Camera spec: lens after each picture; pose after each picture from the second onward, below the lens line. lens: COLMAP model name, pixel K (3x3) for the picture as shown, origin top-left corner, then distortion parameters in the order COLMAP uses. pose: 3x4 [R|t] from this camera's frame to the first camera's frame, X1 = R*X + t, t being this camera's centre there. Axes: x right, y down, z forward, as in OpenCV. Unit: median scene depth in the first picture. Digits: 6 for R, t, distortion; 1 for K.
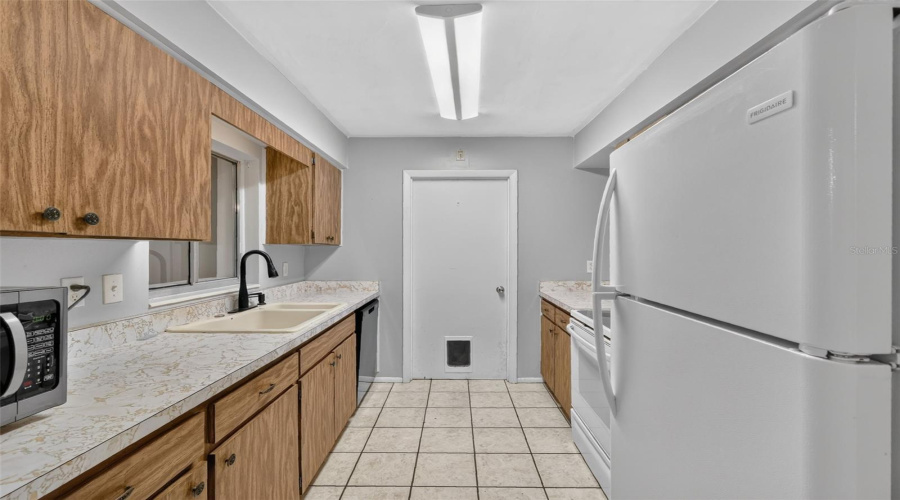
lens RADIAL K [[389.5, 0, 451.9], [0, 389.5, 245.6], [0, 0, 1]] dist [0.000780, 0.000082]
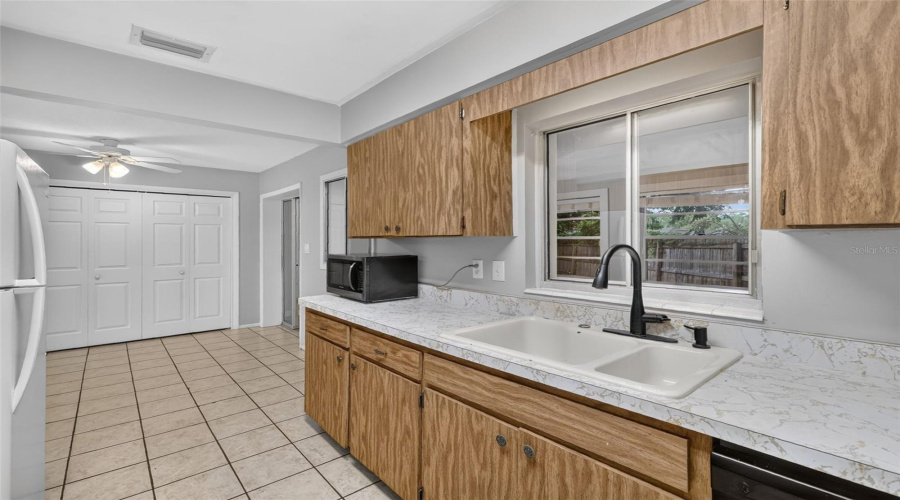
lens RADIAL K [[389.5, 0, 451.9], [0, 389.5, 245.6], [0, 0, 1]] dist [0.000780, 0.000082]
pose [[-0.746599, 0.005632, -0.665251, 0.197044], [0.006209, 0.999980, 0.001497, 0.017782], [0.665245, -0.003013, -0.746619, 2.054363]]
